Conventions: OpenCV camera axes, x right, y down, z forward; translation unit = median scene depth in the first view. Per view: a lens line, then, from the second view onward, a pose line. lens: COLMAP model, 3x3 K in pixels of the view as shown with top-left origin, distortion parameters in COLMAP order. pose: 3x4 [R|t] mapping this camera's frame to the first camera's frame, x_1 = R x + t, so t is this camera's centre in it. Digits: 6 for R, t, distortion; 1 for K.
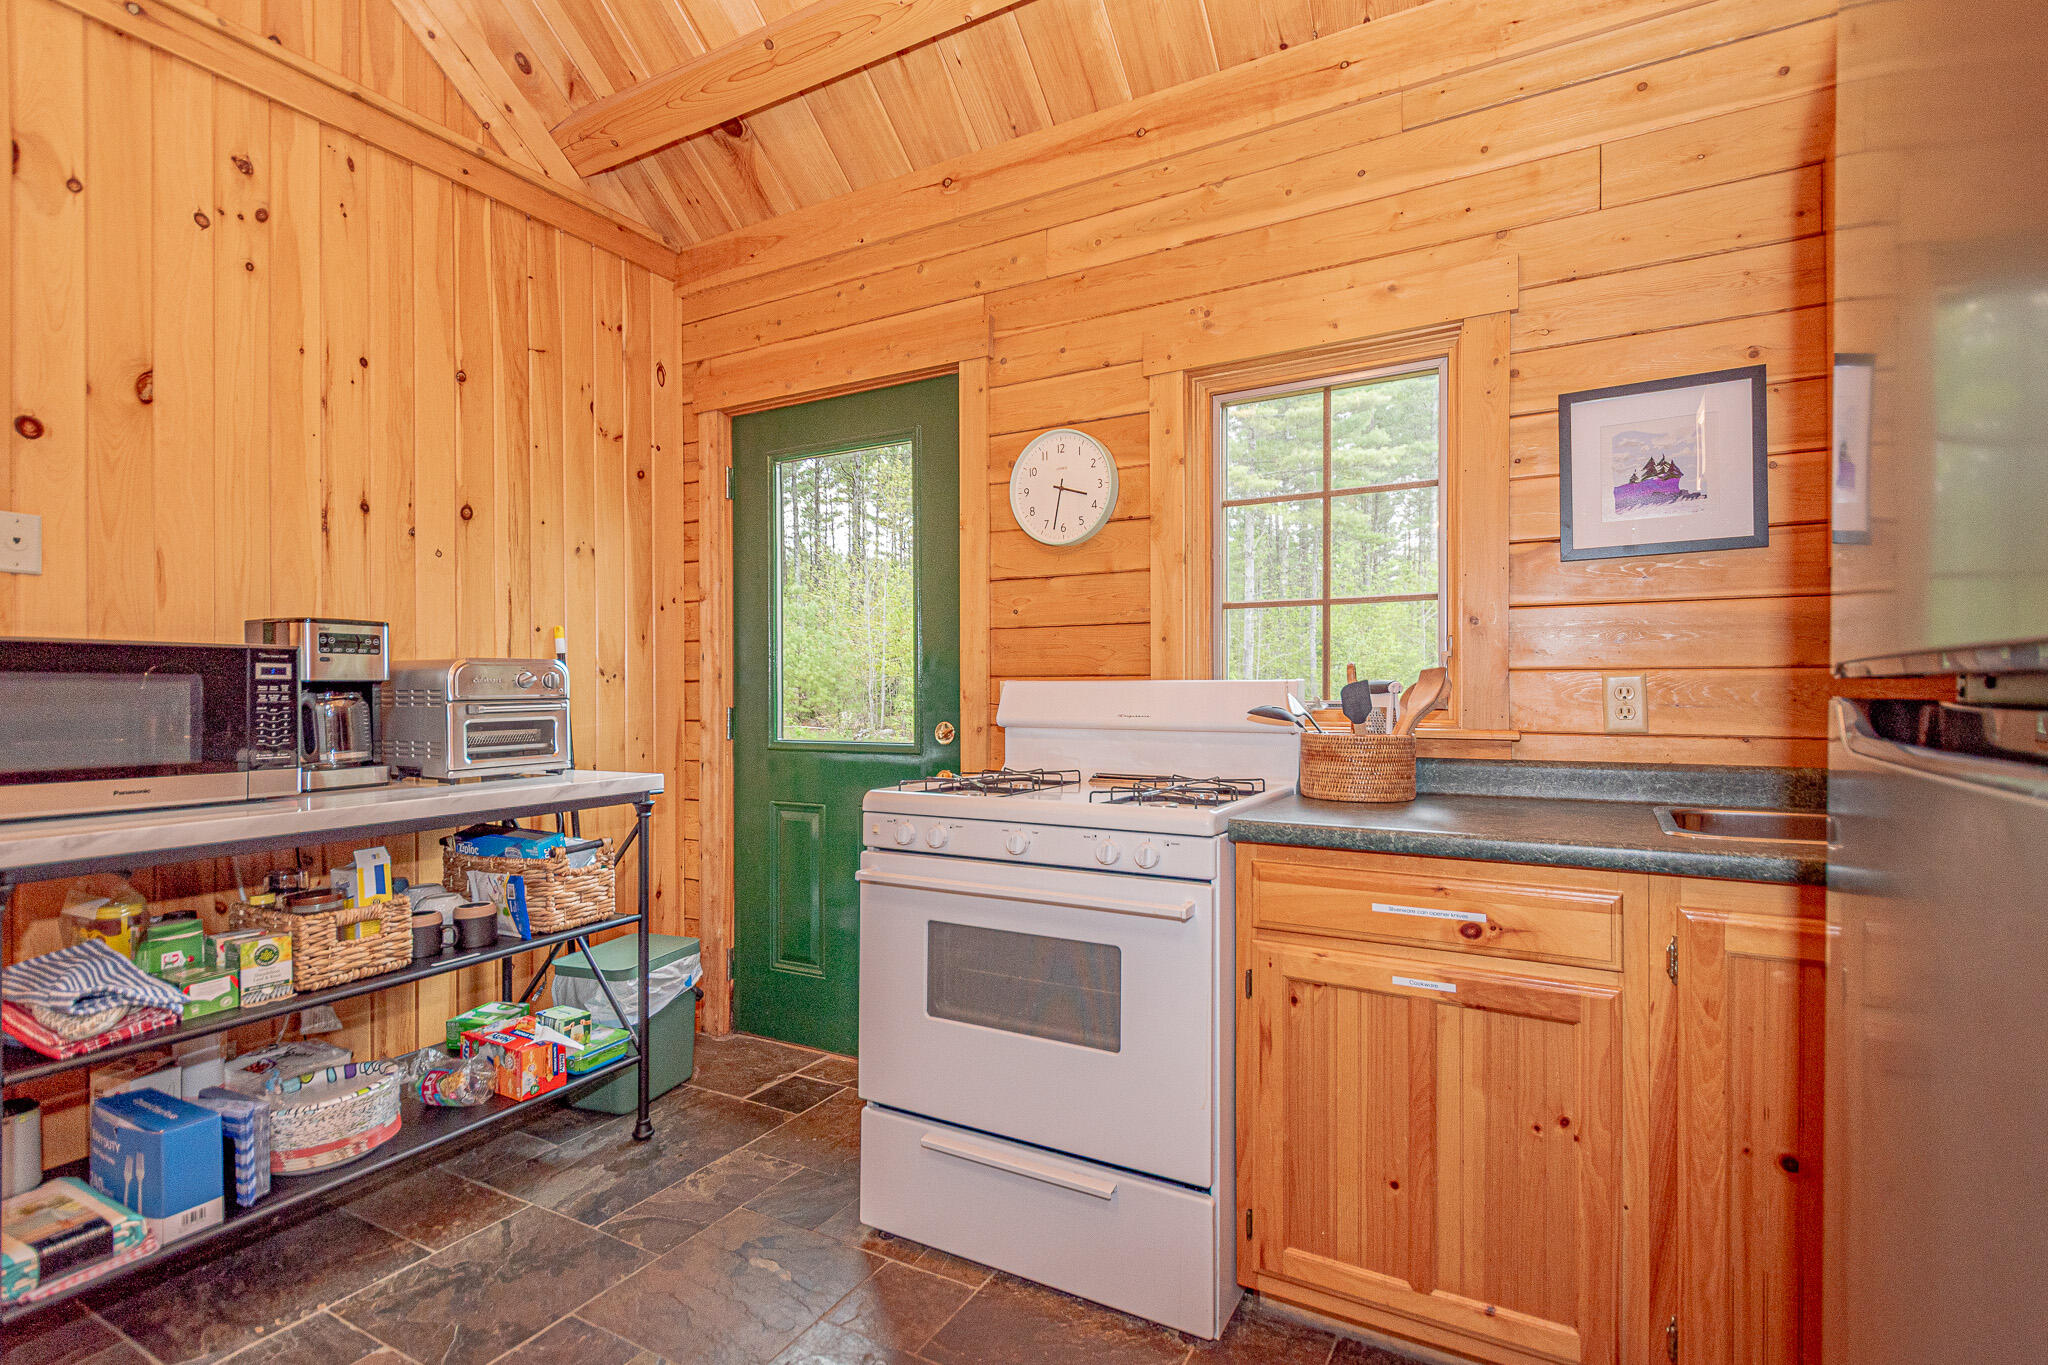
lens RADIAL K [[963.8, 0, 1031.8], [0, 963.8, 692.2], [0, 0, 1]] dist [0.010843, -0.000685]
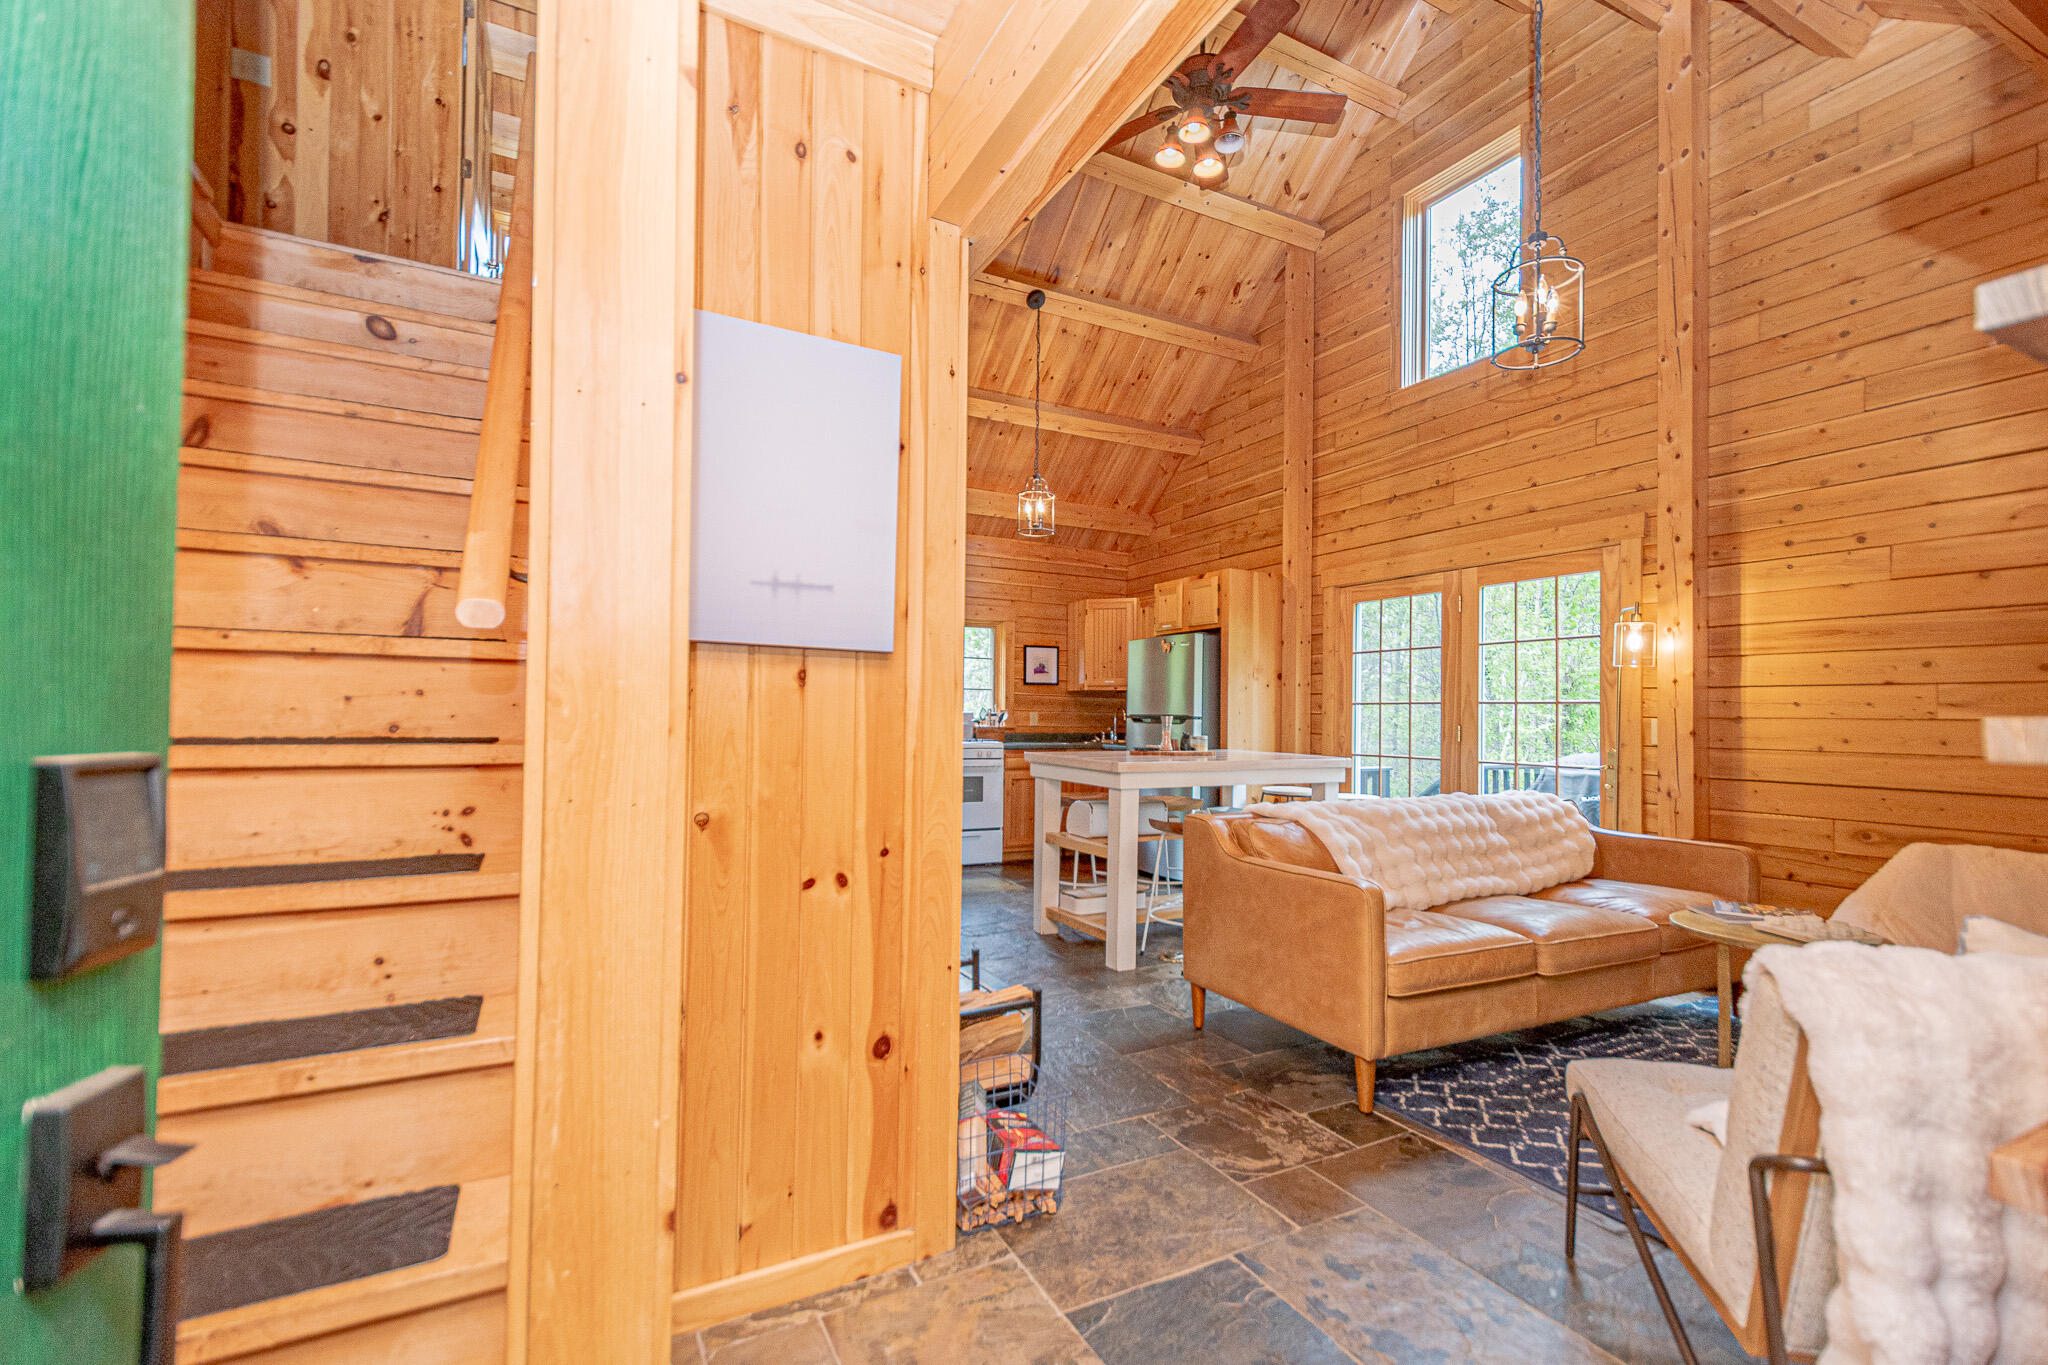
lens RADIAL K [[888.3, 0, 1034.7], [0, 888.3, 694.1], [0, 0, 1]] dist [0.023483, -0.010559]
pose [[0.541273, 0.032773, 0.840208, -2.318820], [-0.015088, 0.999458, -0.029265, 0.013779], [-0.840711, 0.003163, 0.541474, -0.973201]]
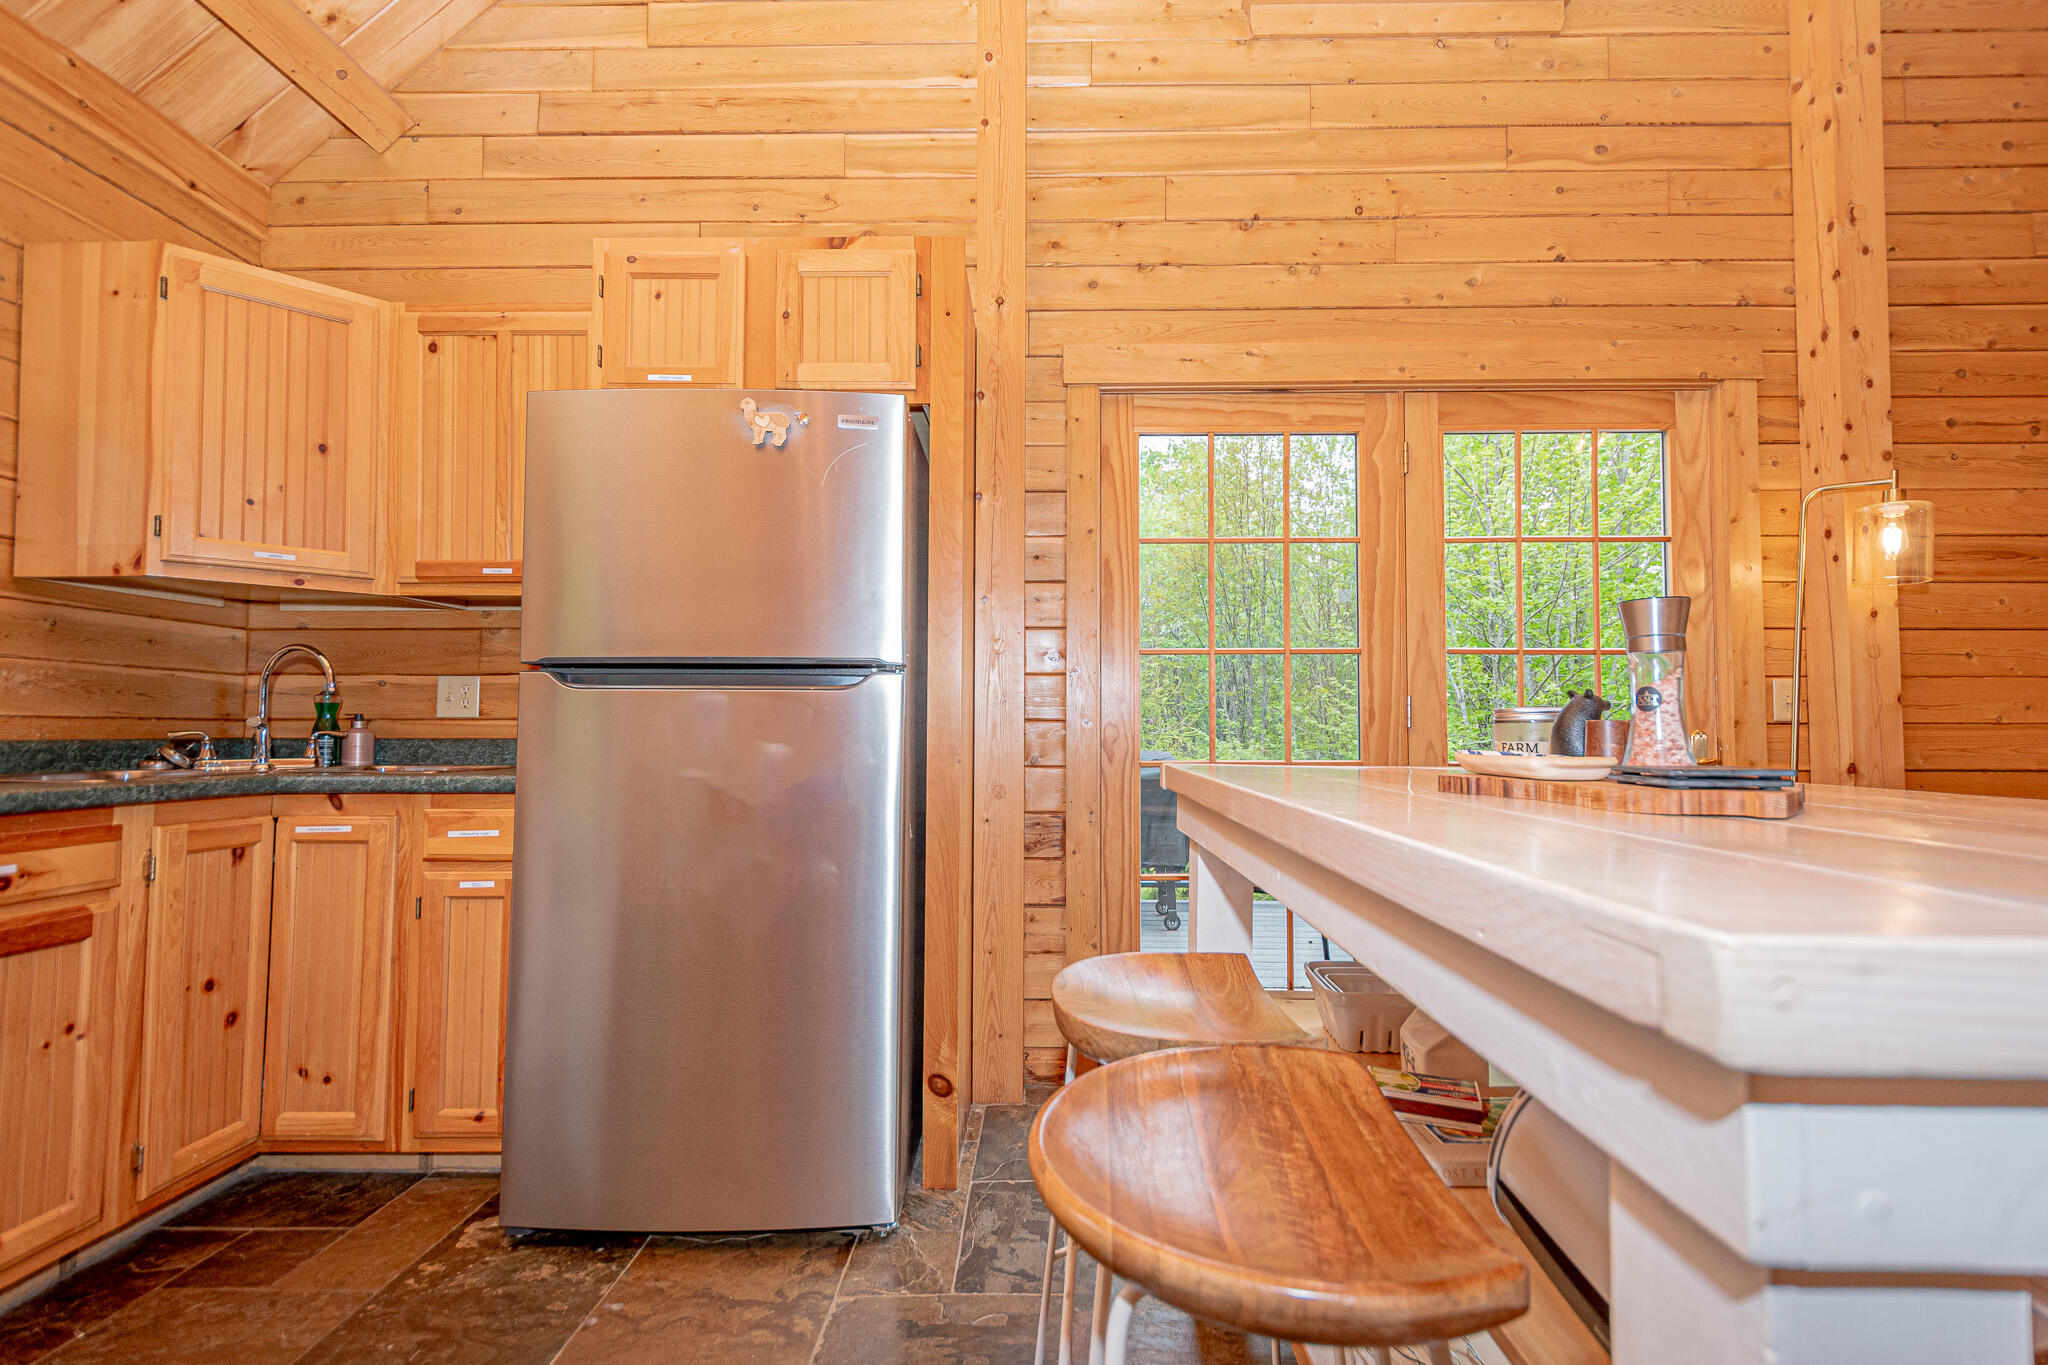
lens RADIAL K [[915.2, 0, 1035.9], [0, 915.2, 692.1], [0, 0, 1]] dist [0.024534, -0.010534]
pose [[-0.476870, 0.039972, 0.878064, -0.649685], [0.002490, 0.999023, -0.044126, 0.057616], [-0.878970, -0.018856, -0.476504, 0.331719]]
